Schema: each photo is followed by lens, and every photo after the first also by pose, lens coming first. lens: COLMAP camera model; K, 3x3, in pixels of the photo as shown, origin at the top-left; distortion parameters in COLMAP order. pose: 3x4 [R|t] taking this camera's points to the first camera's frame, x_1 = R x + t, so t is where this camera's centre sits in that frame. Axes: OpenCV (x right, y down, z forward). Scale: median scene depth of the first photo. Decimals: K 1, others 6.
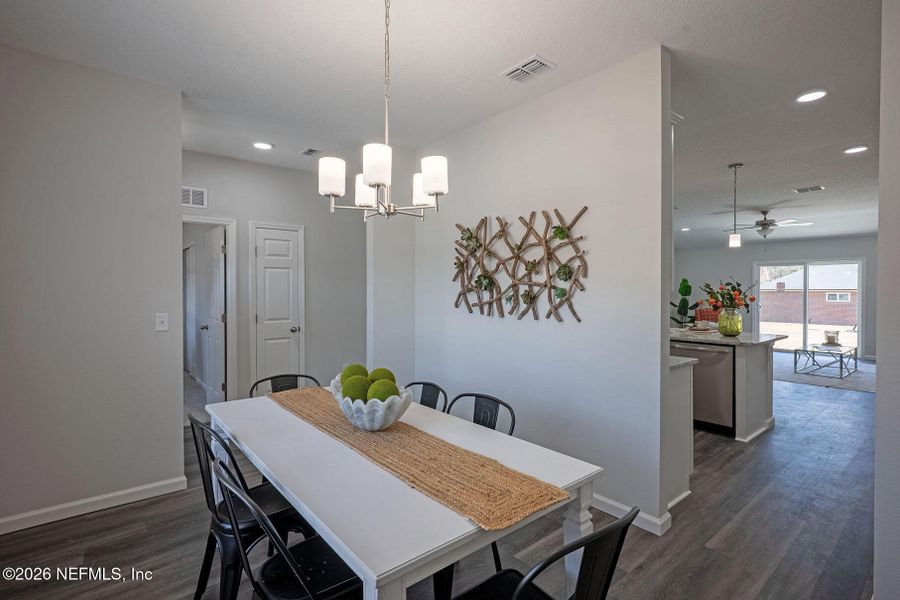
lens RADIAL K [[431.5, 0, 453.2], [0, 431.5, 290.4], [0, 0, 1]] dist [-0.001108, 0.003624]
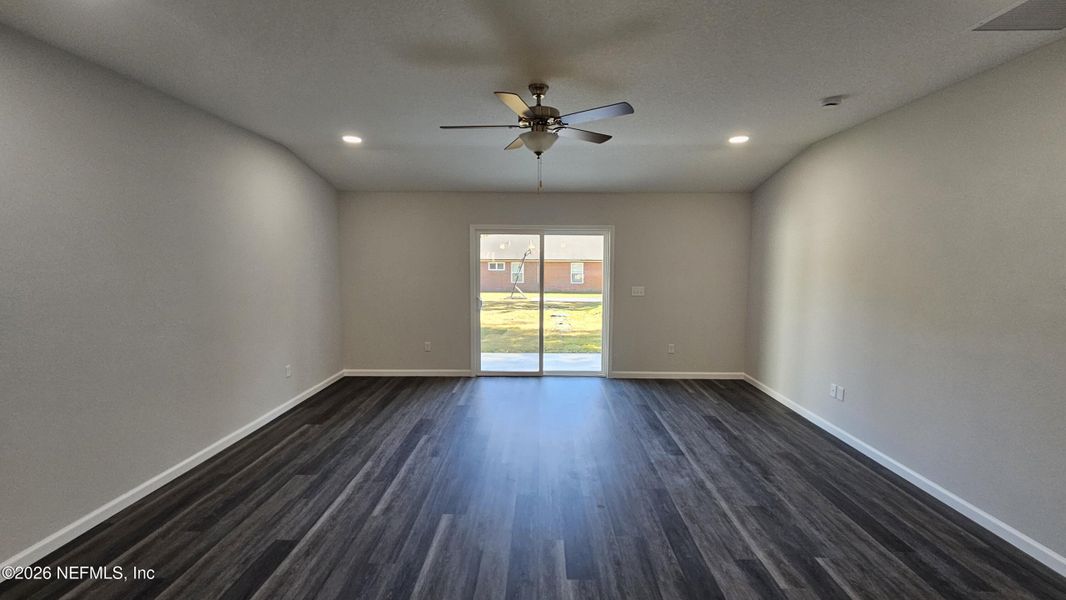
lens RADIAL K [[433.8, 0, 539.6], [0, 433.8, 297.2], [0, 0, 1]] dist [0.002594, -0.001944]
pose [[0.647662, -0.068342, 0.758856, 0.420053], [-0.002951, 0.995737, 0.092194, -0.032846], [-0.761922, -0.061950, 0.644700, 0.741751]]
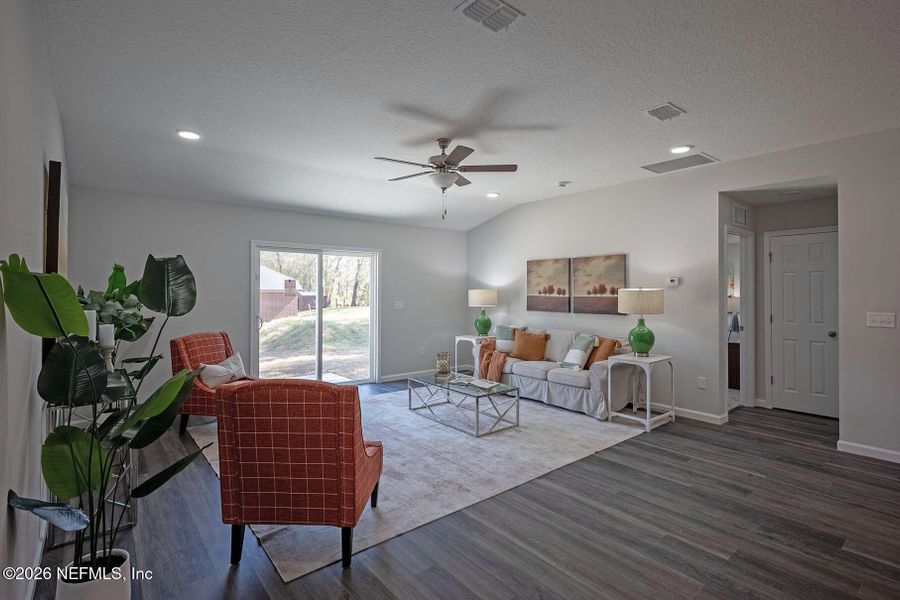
lens RADIAL K [[431.5, 0, 444.9], [0, 431.5, 286.2], [0, 0, 1]] dist [-0.001108, 0.003624]
pose [[0.016870, 0.007425, 0.999830, 0.207338], [0.000388, 0.999972, -0.007432, -0.005398], [-0.999858, 0.000514, 0.016867, 0.991612]]
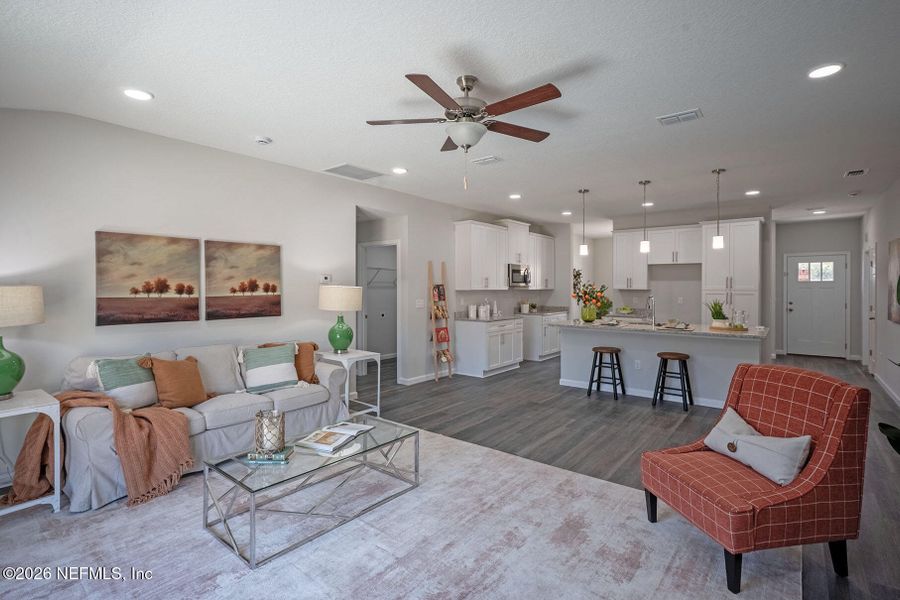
lens RADIAL K [[431.5, 0, 453.2], [0, 431.5, 291.1], [0, 0, 1]] dist [-0.001108, 0.003624]
pose [[-0.980092, -0.001153, -0.198540, 0.809485], [-0.003340, 0.999937, 0.010679, -0.005894], [0.198515, 0.011130, -0.980035, 1.366837]]
